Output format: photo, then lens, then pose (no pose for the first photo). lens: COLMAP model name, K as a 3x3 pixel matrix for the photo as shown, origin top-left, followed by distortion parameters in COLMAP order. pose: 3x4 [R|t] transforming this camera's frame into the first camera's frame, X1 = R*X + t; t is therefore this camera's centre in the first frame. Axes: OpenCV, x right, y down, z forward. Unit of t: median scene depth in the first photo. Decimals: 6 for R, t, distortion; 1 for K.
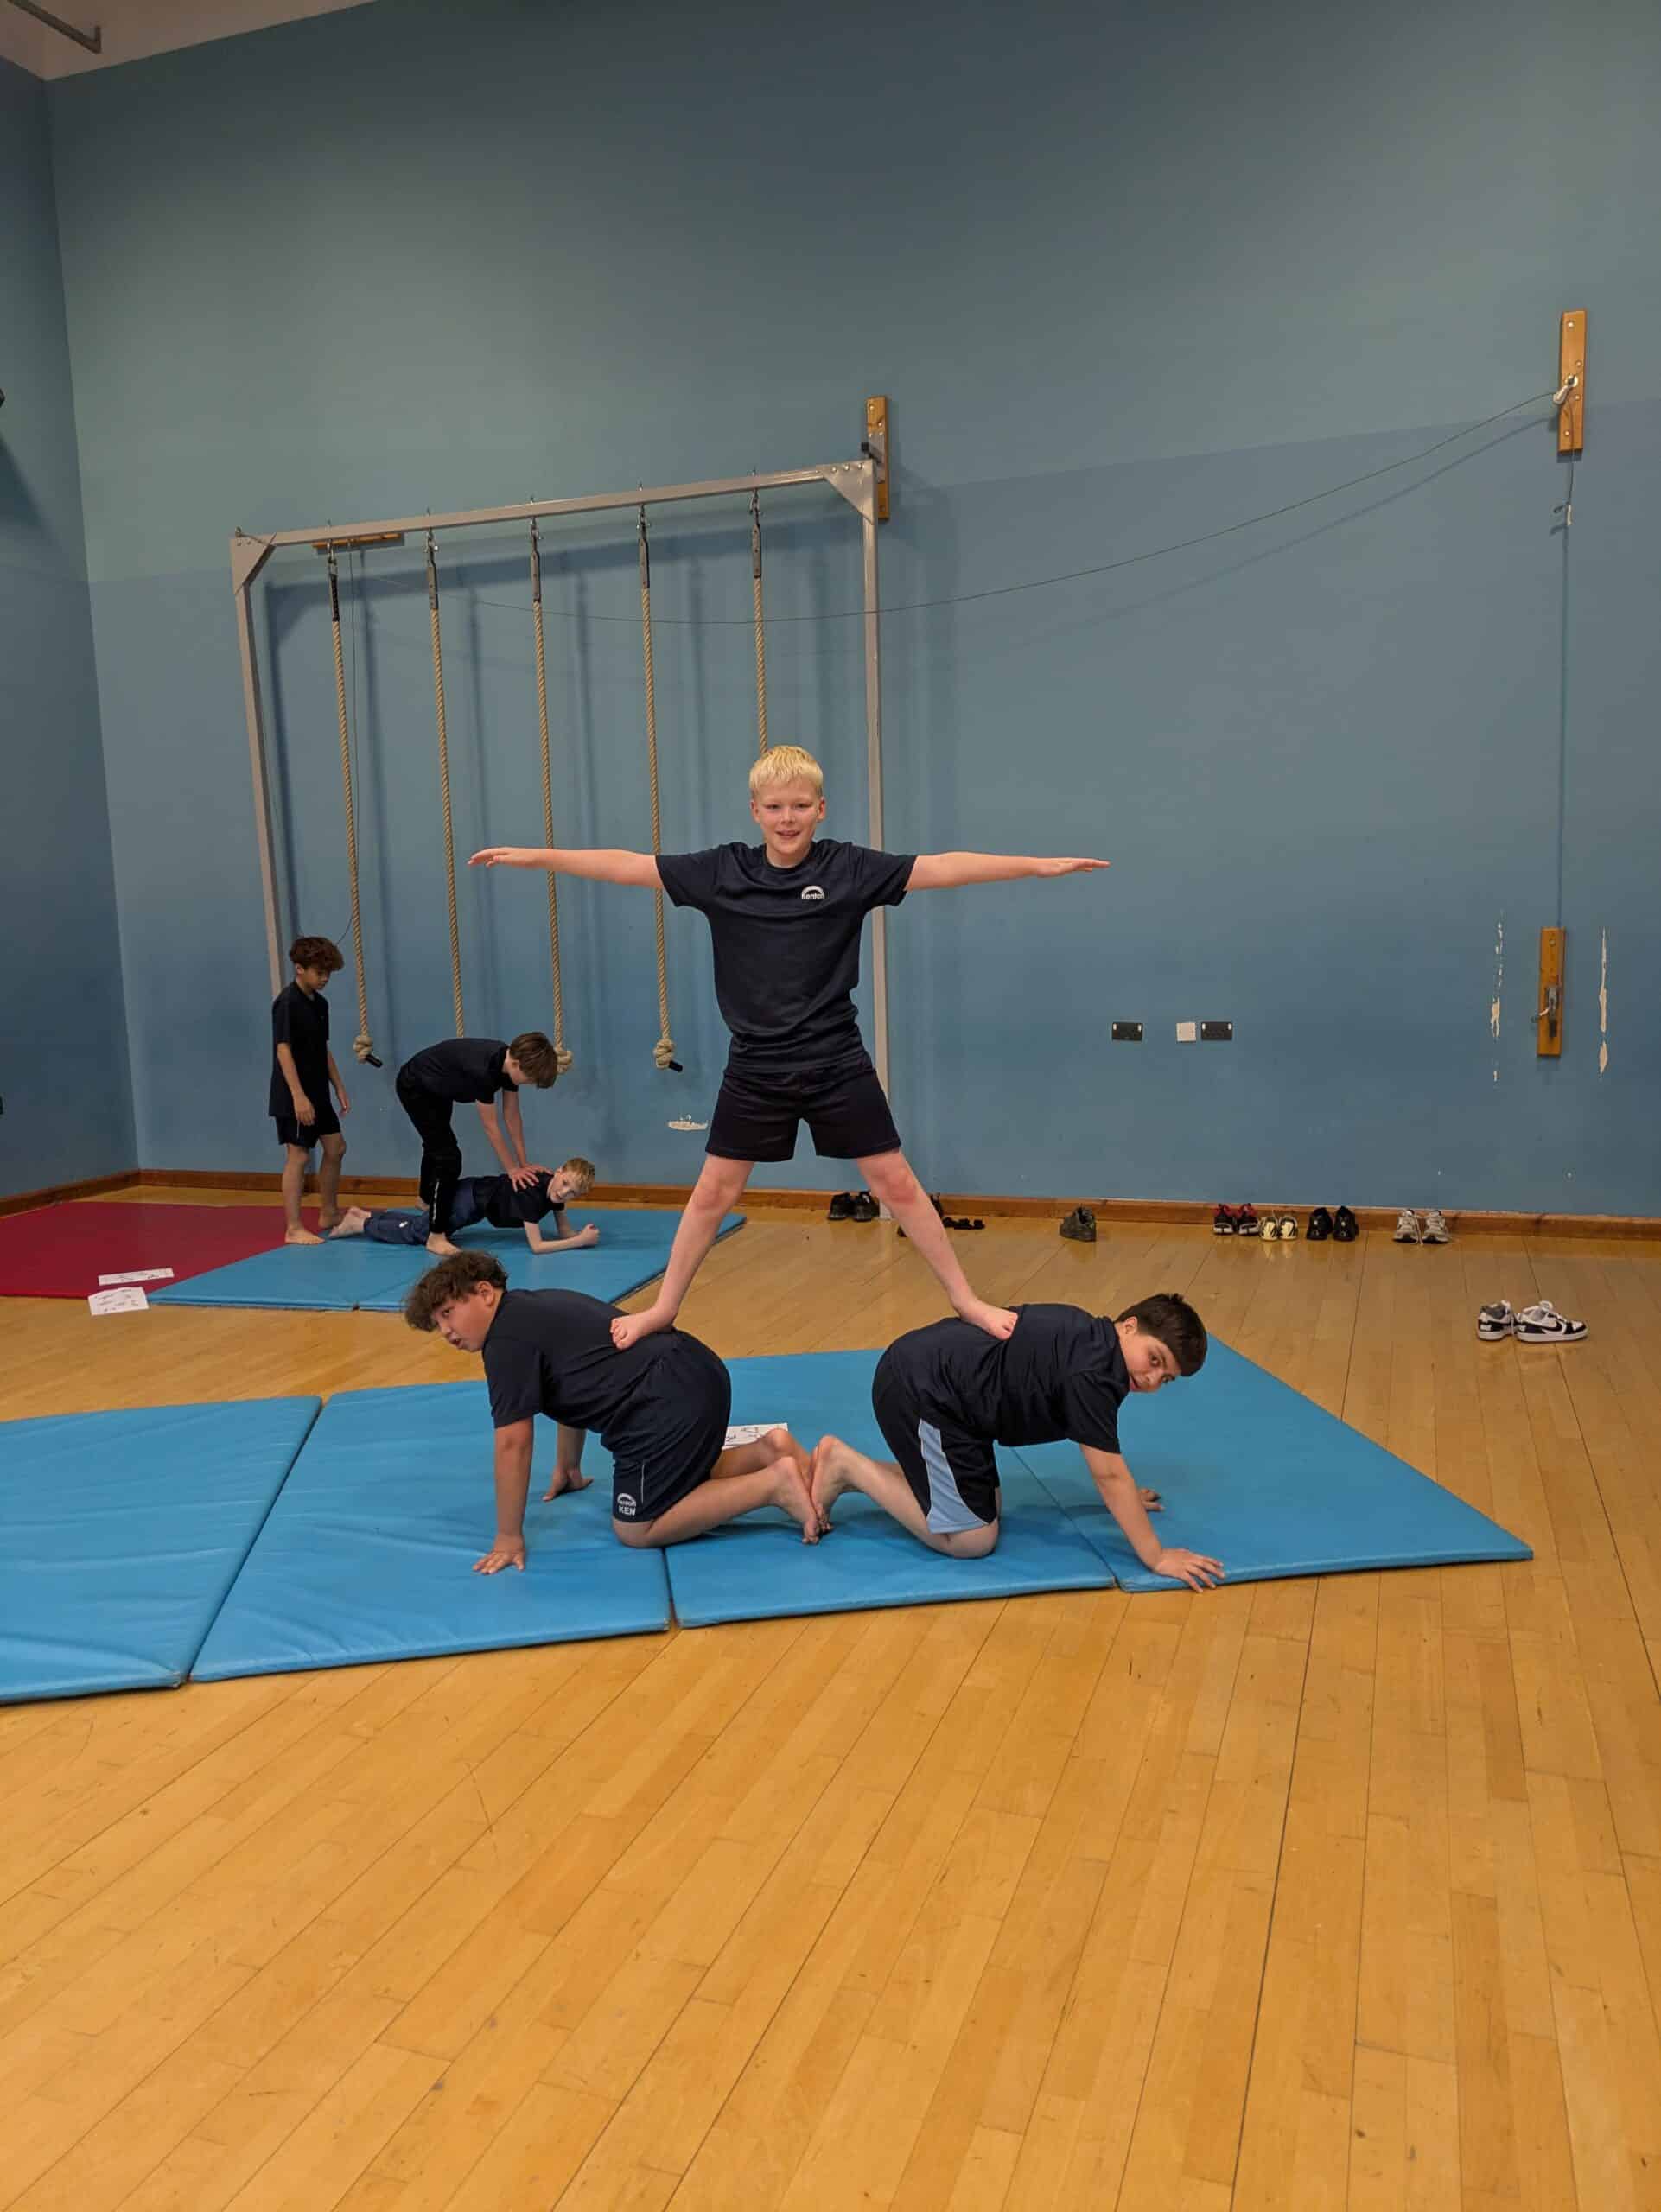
lens RADIAL K [[1589.4, 0, 830.5], [0, 1589.4, 1106.0], [0, 0, 1]] dist [-0.037342, -0.001722]
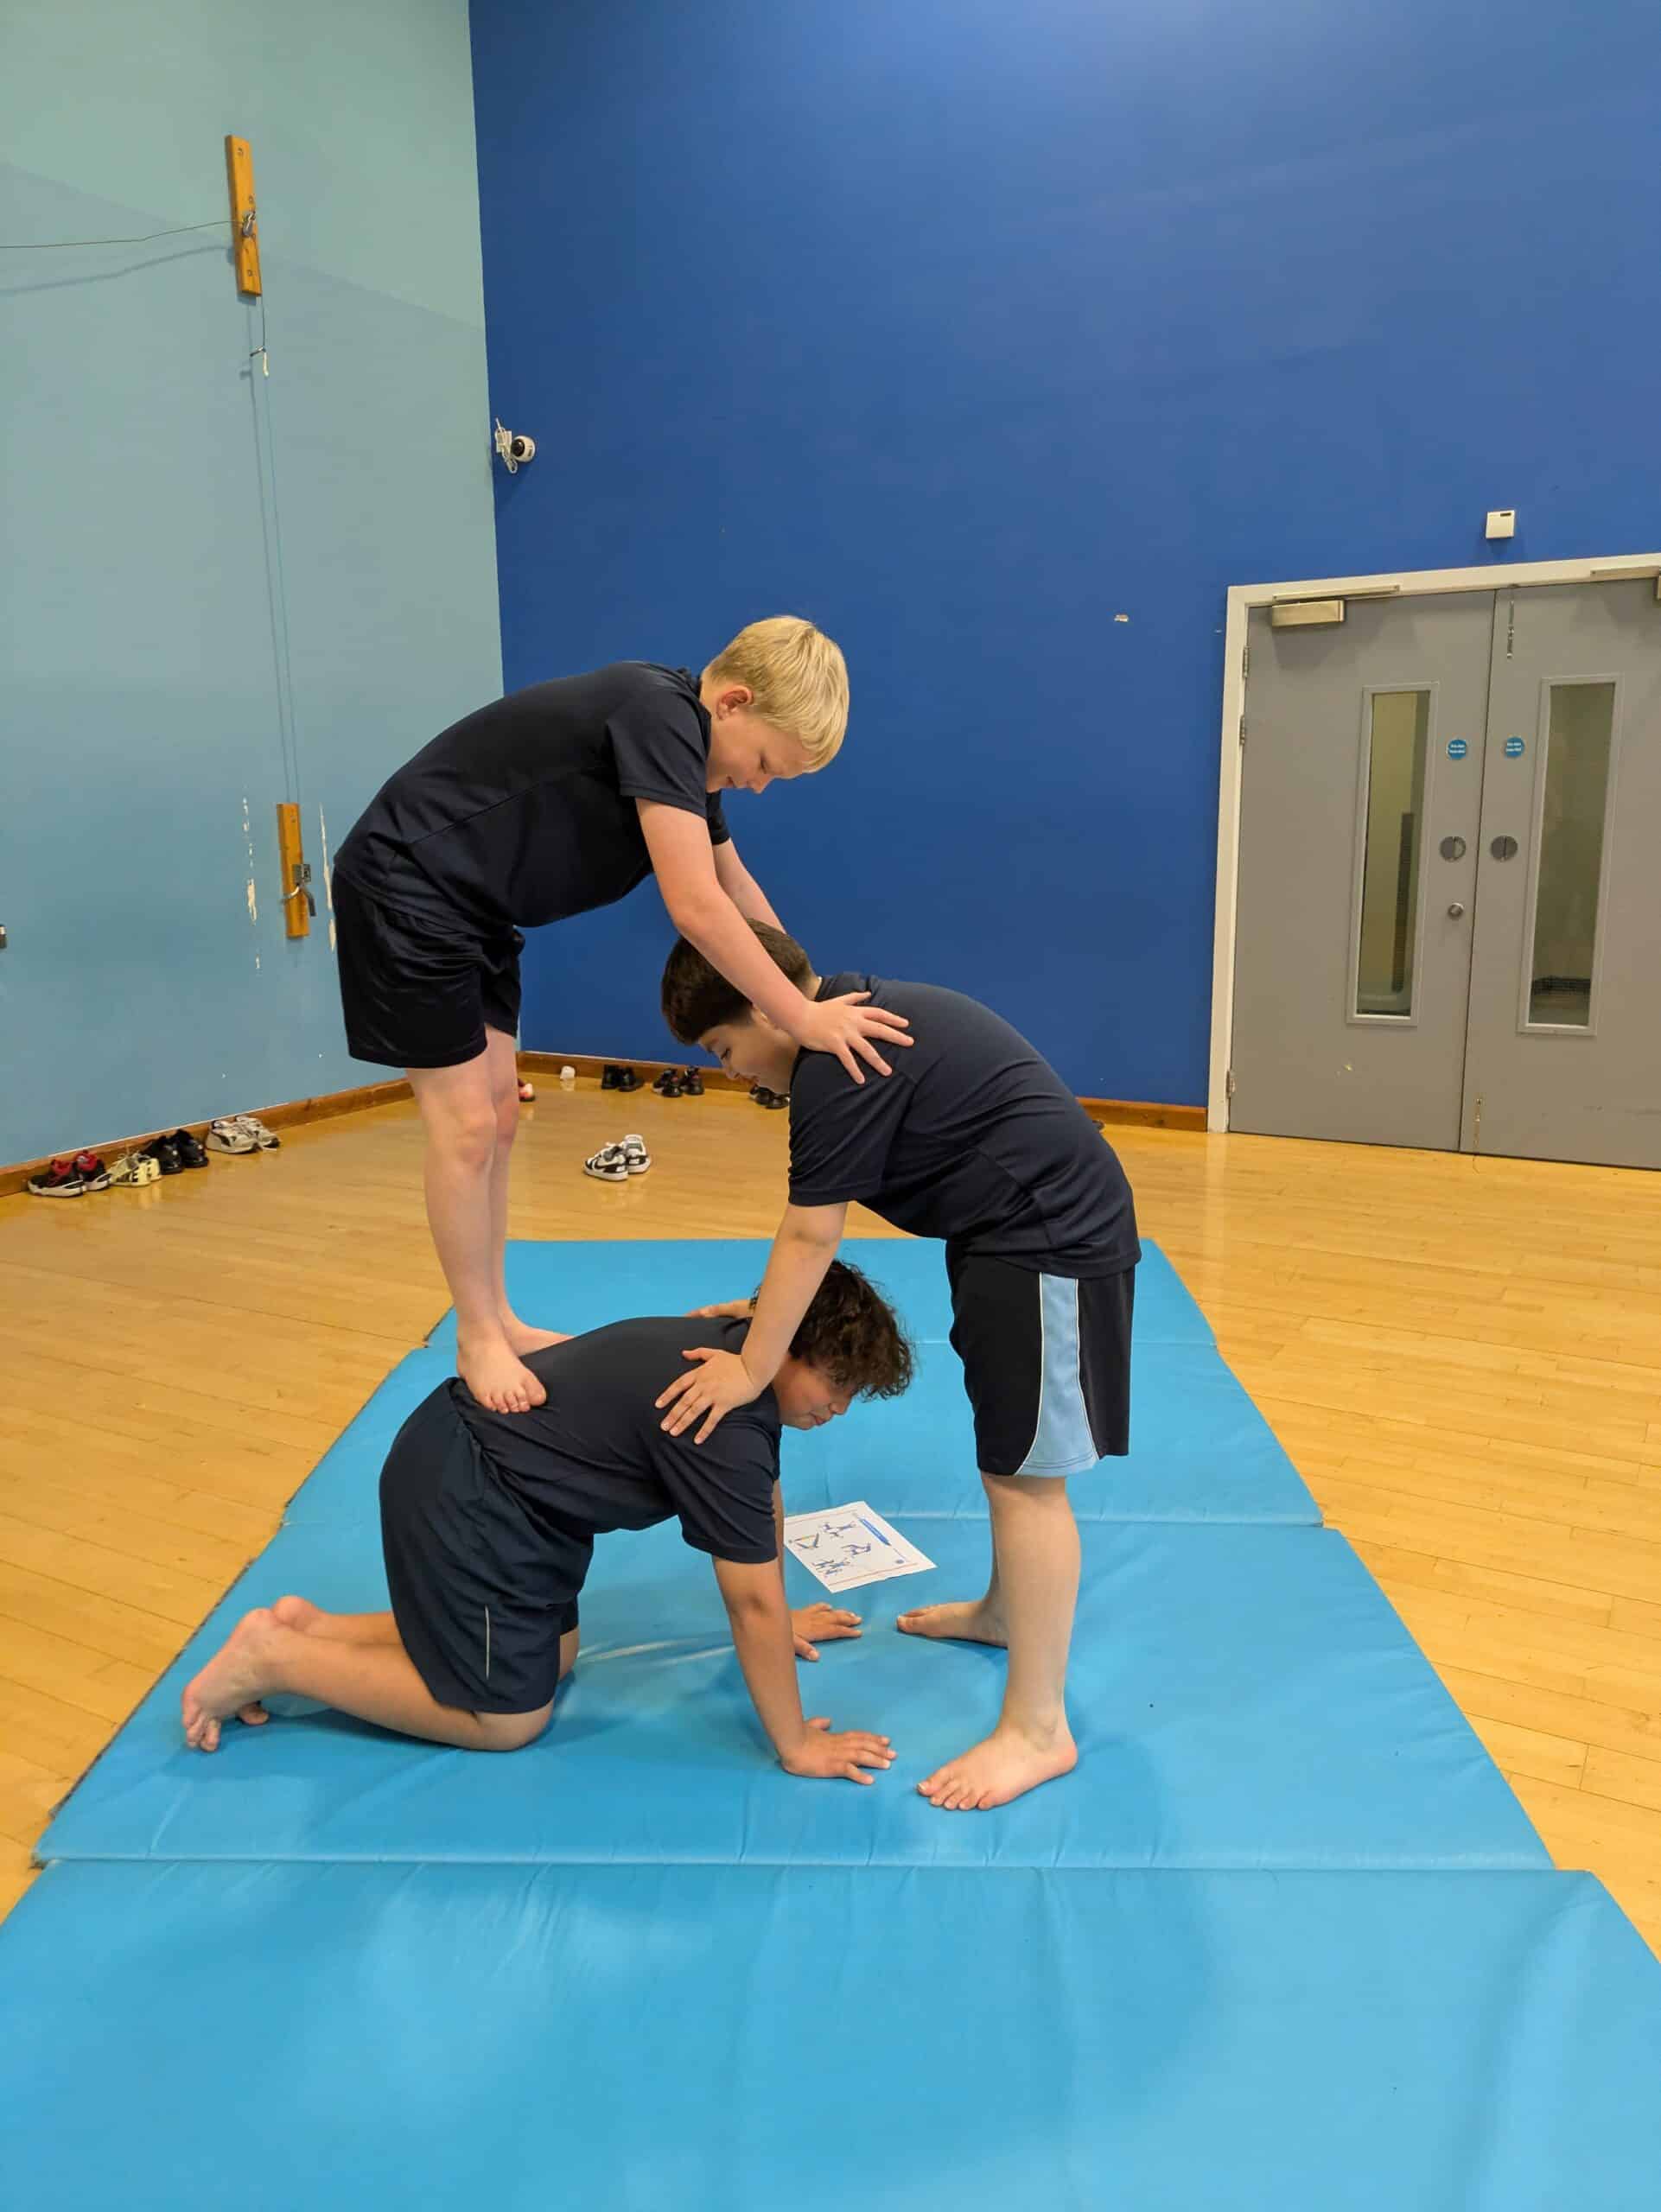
lens RADIAL K [[1589.4, 0, 830.5], [0, 1589.4, 1106.0], [0, 0, 1]] dist [-0.037342, -0.001722]
pose [[0.228624, -0.166339, 0.959199, -0.415215], [0.139537, 0.980720, 0.136812, -0.017335], [-0.963463, 0.102565, 0.247427, 0.462714]]
